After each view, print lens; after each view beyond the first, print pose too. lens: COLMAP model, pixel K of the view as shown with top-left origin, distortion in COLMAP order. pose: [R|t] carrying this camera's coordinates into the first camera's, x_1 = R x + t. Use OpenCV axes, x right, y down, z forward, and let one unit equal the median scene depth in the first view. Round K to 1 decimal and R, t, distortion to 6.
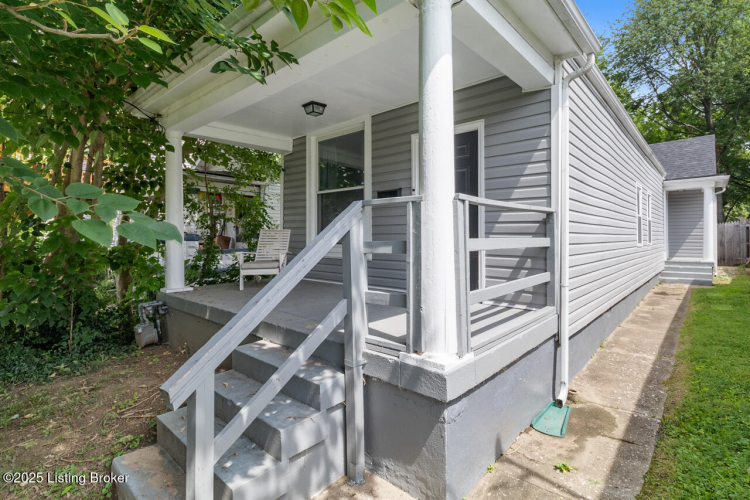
lens RADIAL K [[366.9, 0, 377.6], [0, 366.9, 245.6], [0, 0, 1]] dist [0.002387, -0.013132]
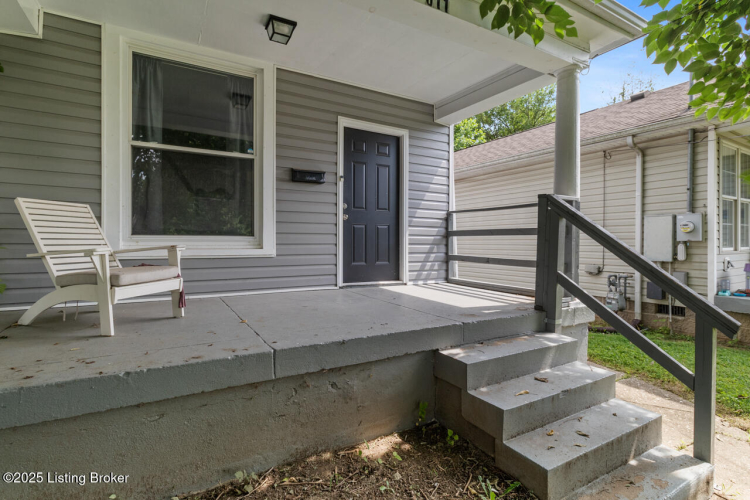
lens RADIAL K [[366.9, 0, 377.6], [0, 366.9, 245.6], [0, 0, 1]] dist [0.002387, -0.013132]
pose [[0.308009, -0.010273, 0.951328, -0.684650], [0.016677, 0.999846, 0.005398, 0.017874], [-0.951237, 0.014203, 0.308133, 0.566868]]
